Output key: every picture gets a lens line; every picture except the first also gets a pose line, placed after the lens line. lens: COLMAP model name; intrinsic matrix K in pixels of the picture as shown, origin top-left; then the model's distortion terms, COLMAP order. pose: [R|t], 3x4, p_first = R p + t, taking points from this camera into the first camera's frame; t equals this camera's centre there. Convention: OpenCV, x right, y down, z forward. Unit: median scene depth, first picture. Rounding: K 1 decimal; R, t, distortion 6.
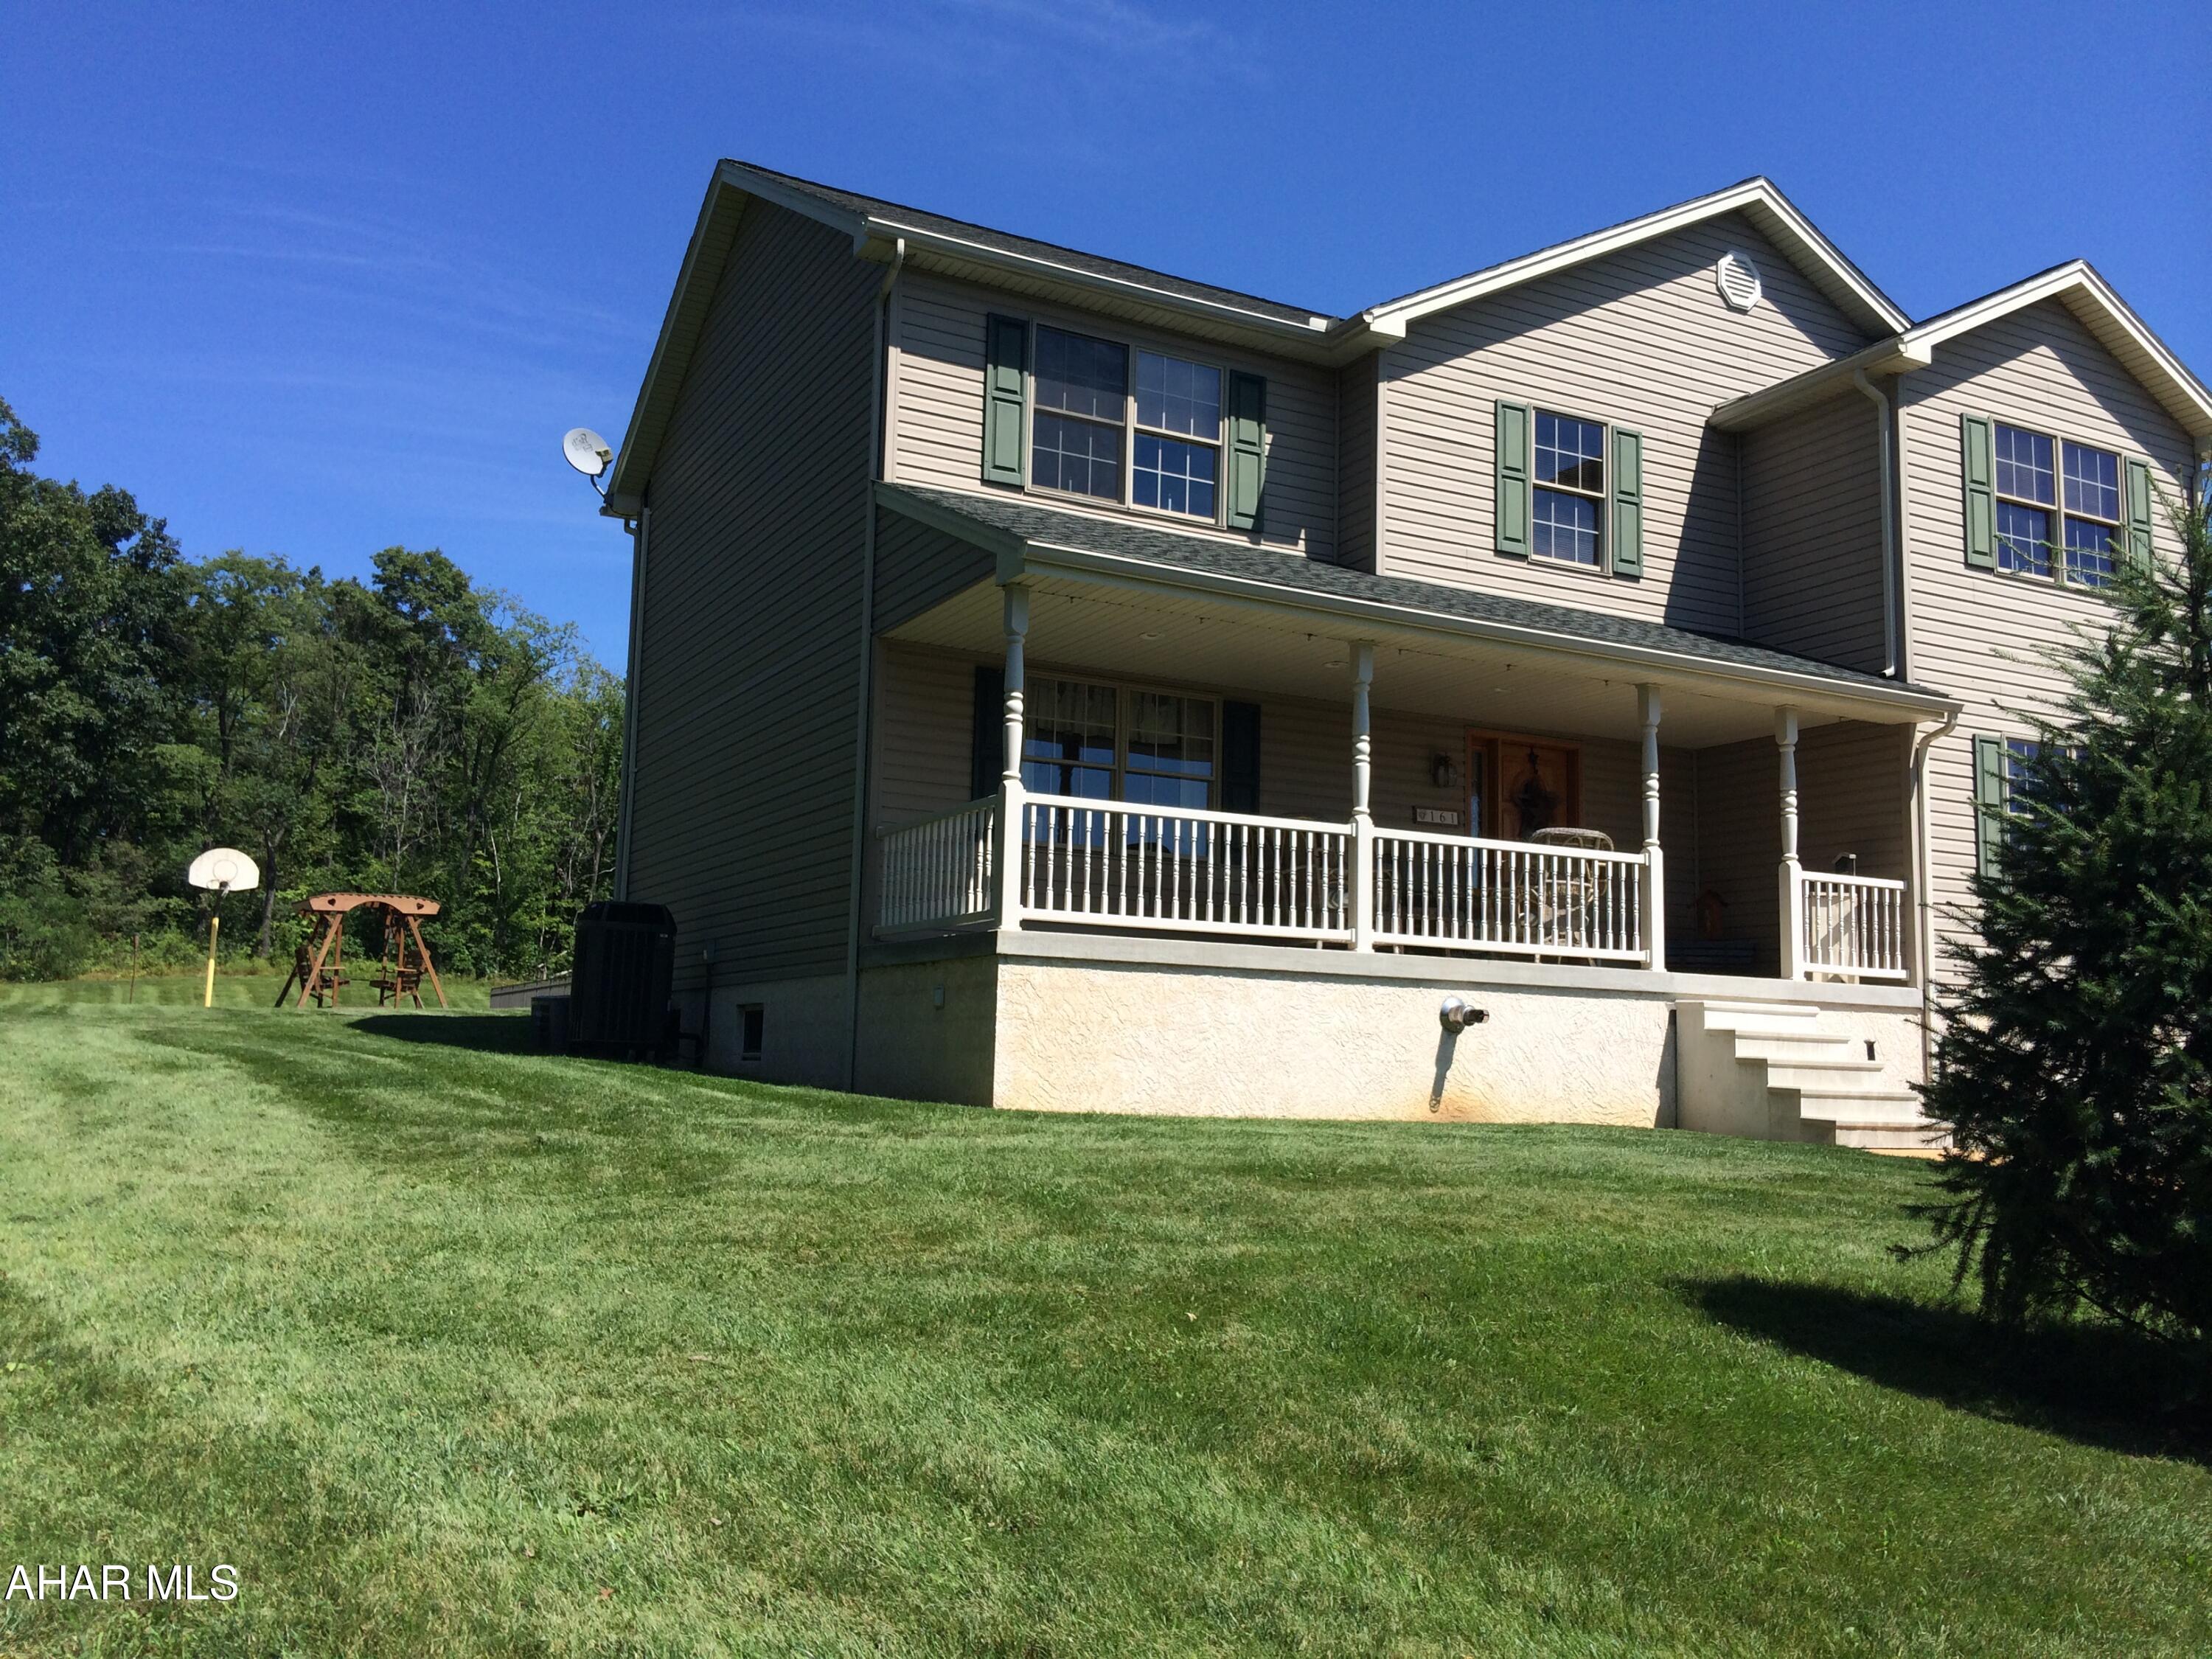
lens RADIAL K [[1868.5, 0, 1115.7], [0, 1868.5, 826.6], [0, 0, 1]] dist [0.095288, -0.143348]
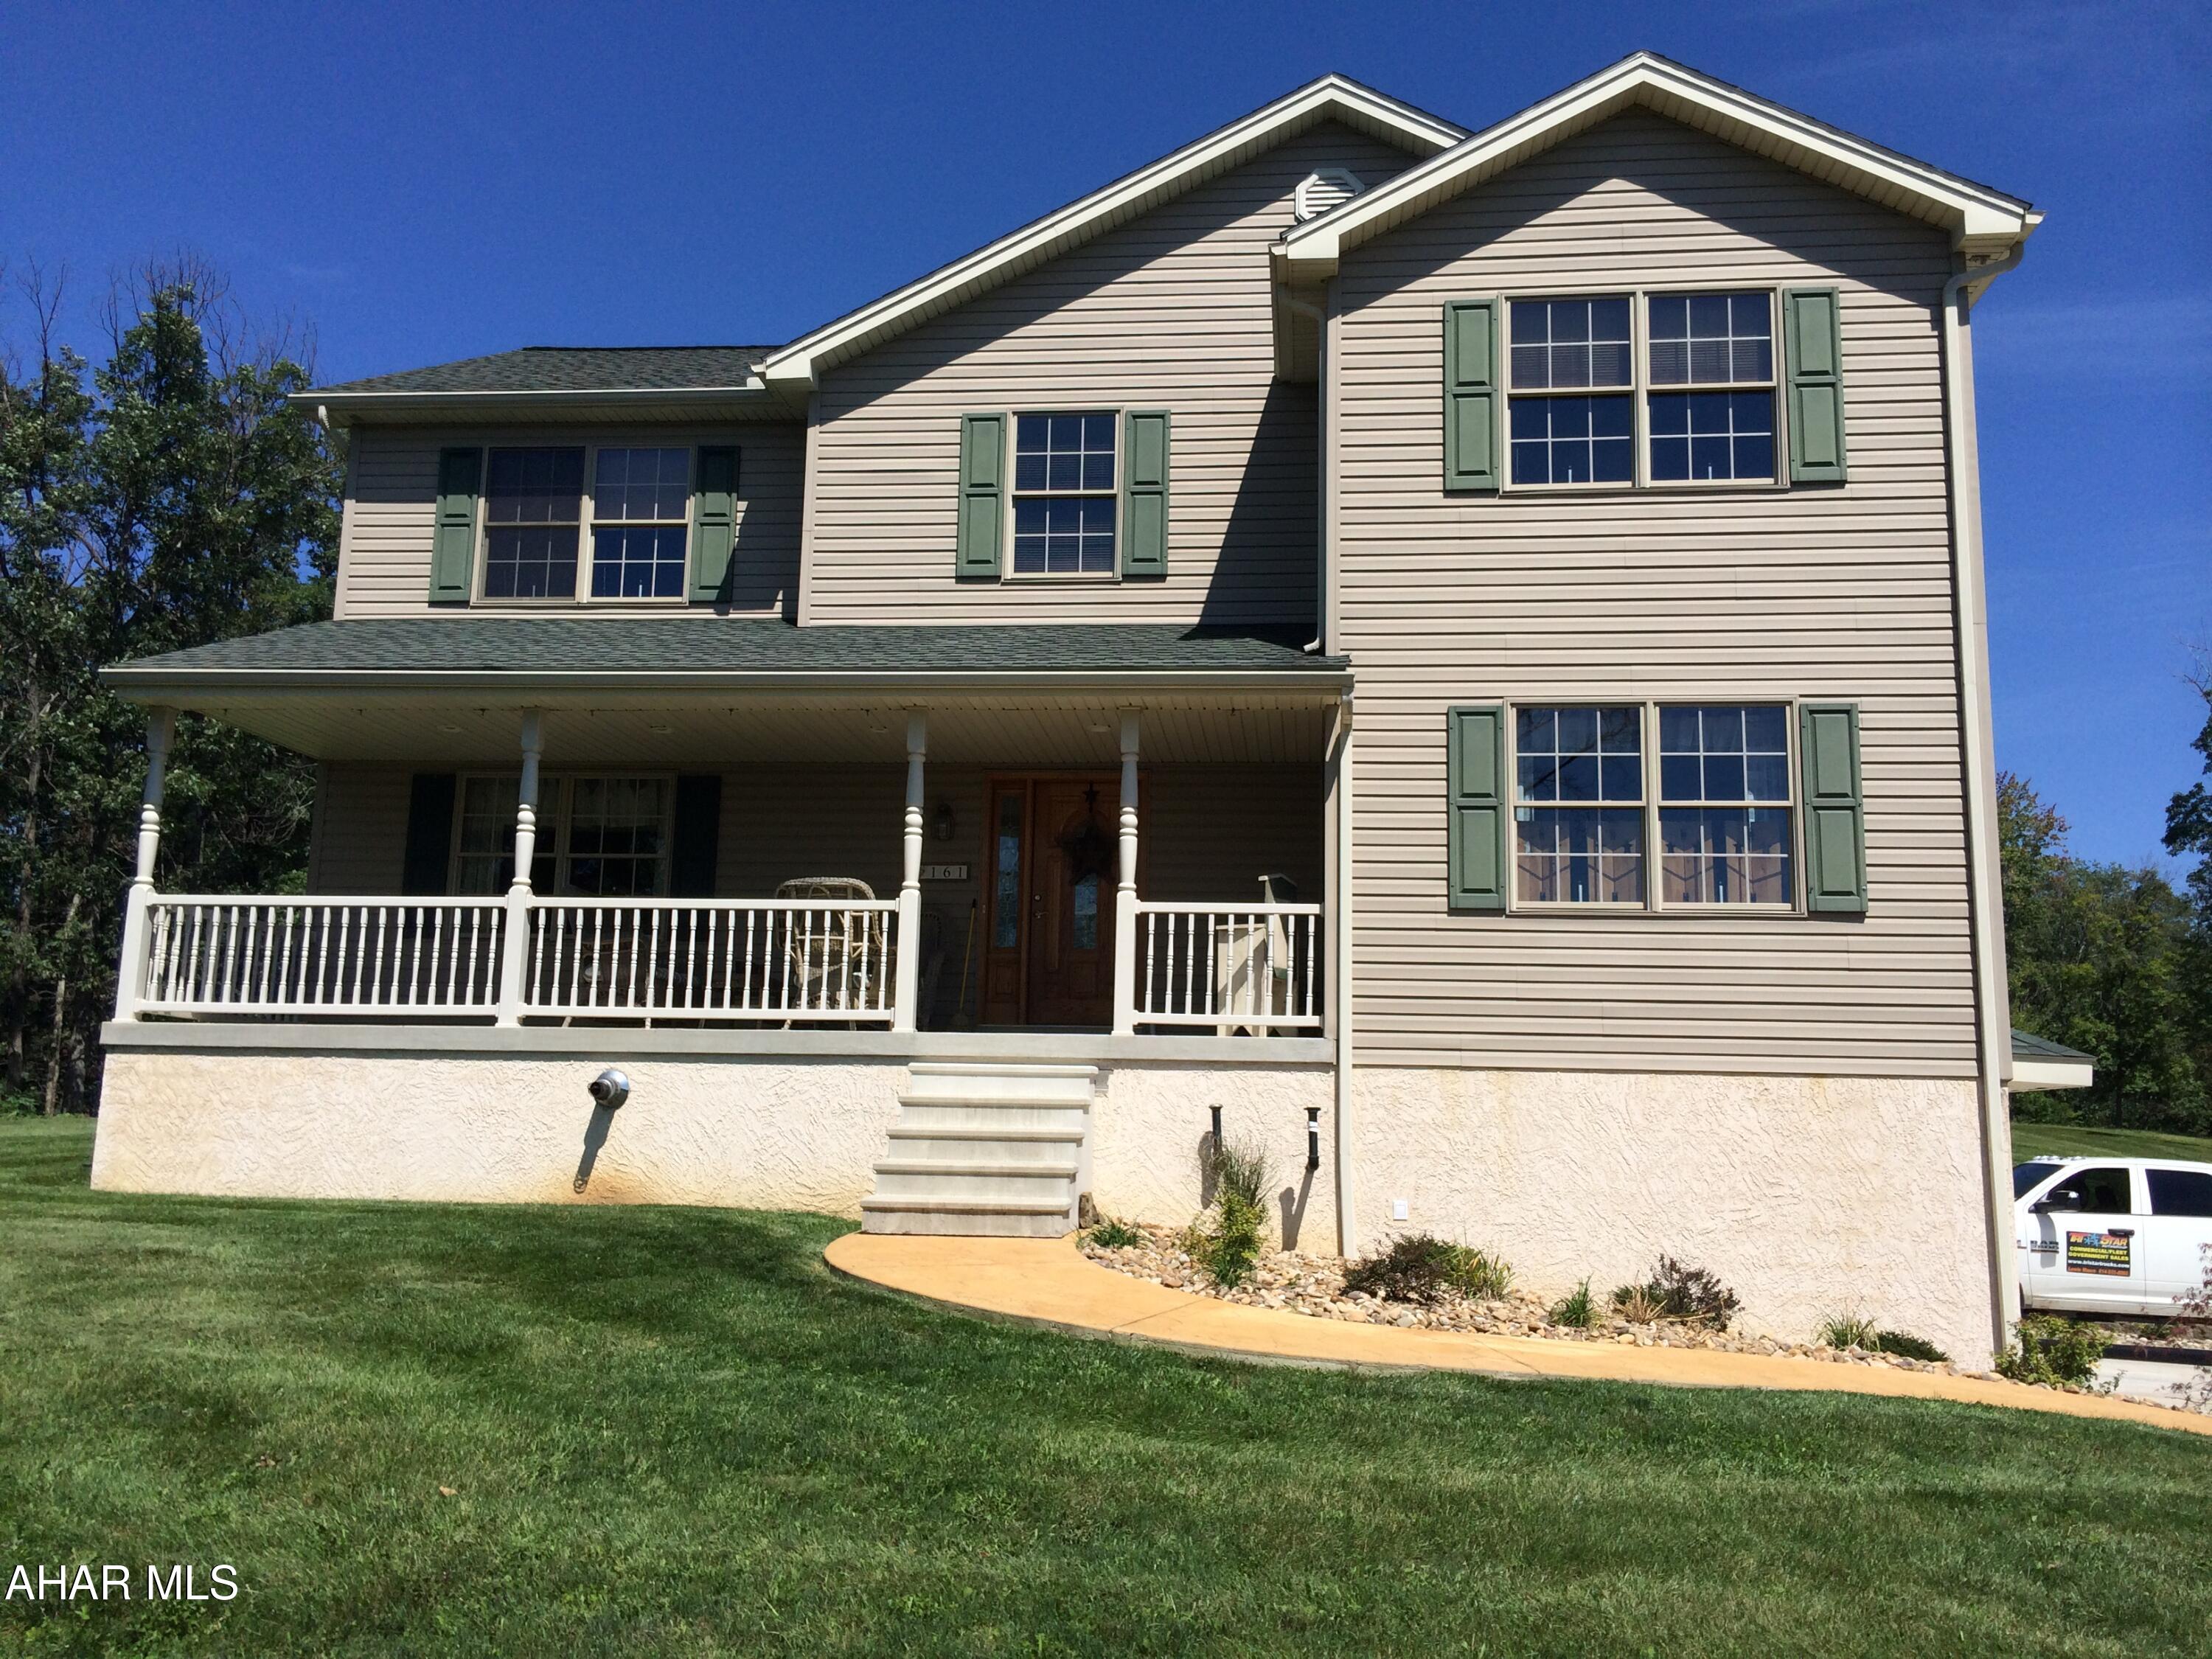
lens RADIAL K [[1868.5, 0, 1115.7], [0, 1868.5, 826.6], [0, 0, 1]] dist [0.095288, -0.143348]
pose [[0.829169, -0.101236, -0.549754, 0.821169], [0.070979, 0.994571, -0.076094, 0.052816], [0.554473, 0.024073, 0.831854, 0.312182]]
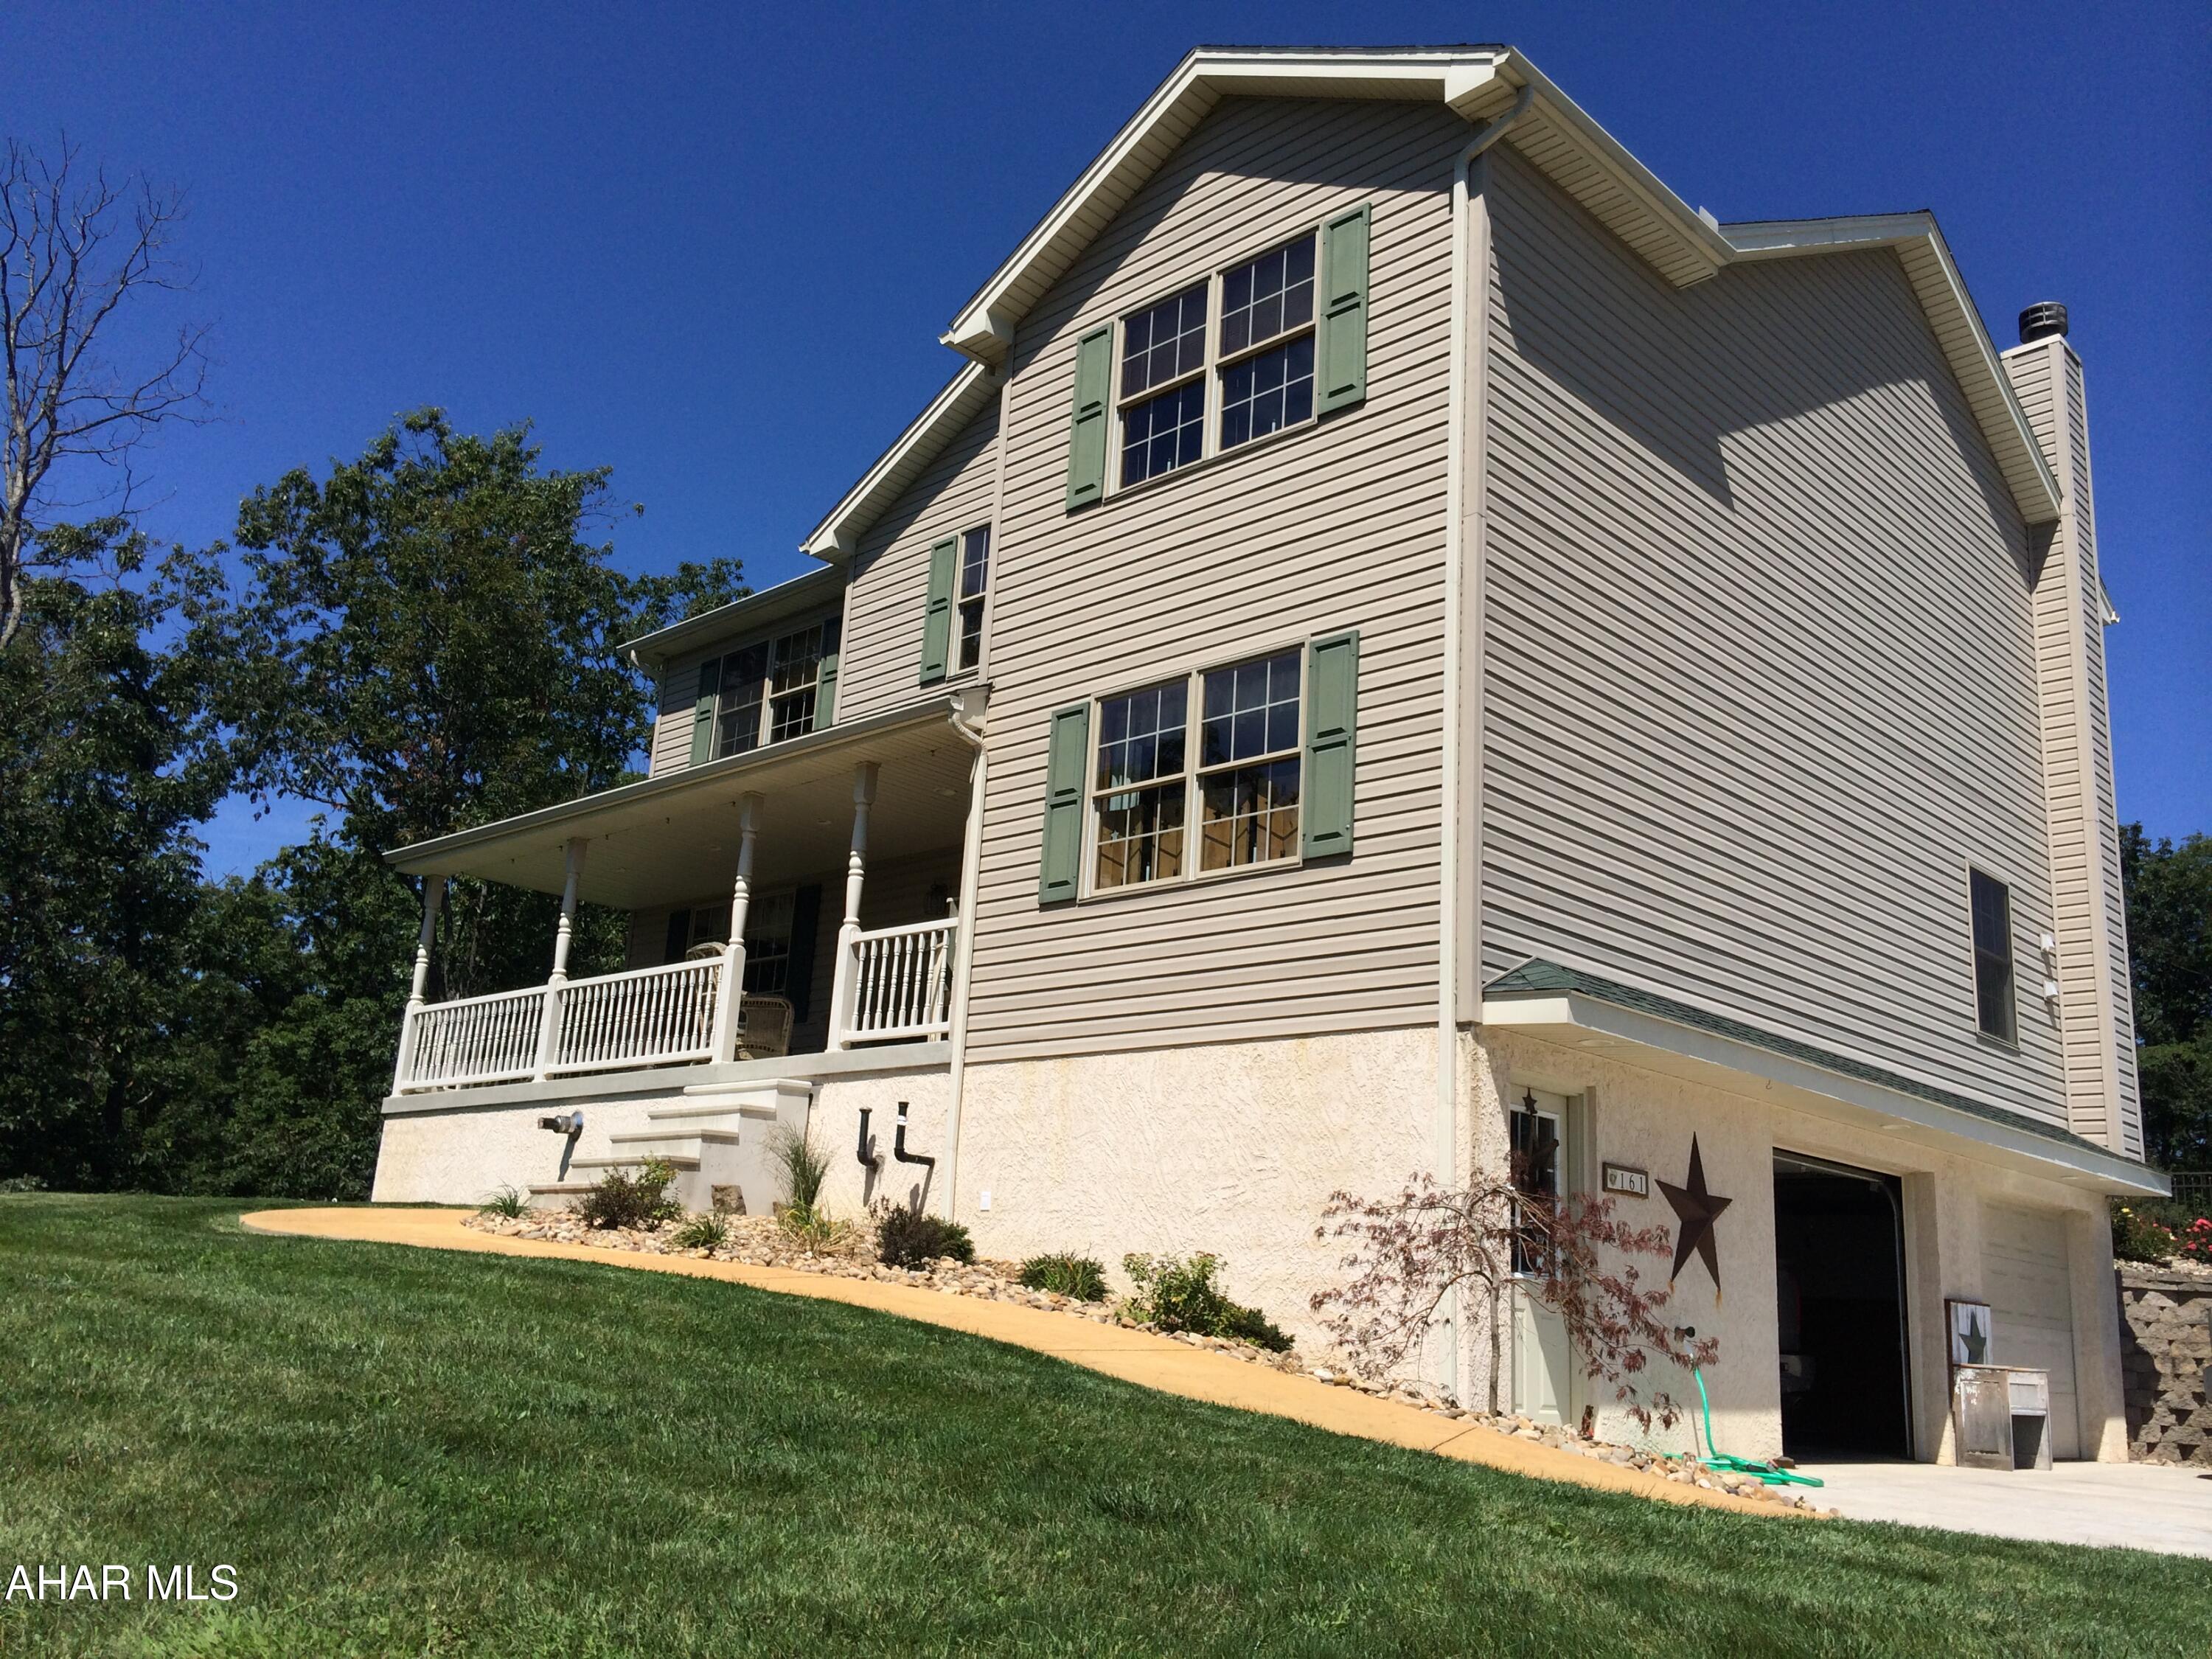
lens RADIAL K [[1868.5, 0, 1115.7], [0, 1868.5, 826.6], [0, 0, 1]] dist [0.095288, -0.143348]
pose [[0.306627, -0.255346, -0.916939, 1.272322], [0.075564, 0.966834, -0.243972, 0.208510], [0.948825, 0.005521, 0.315753, 0.841704]]
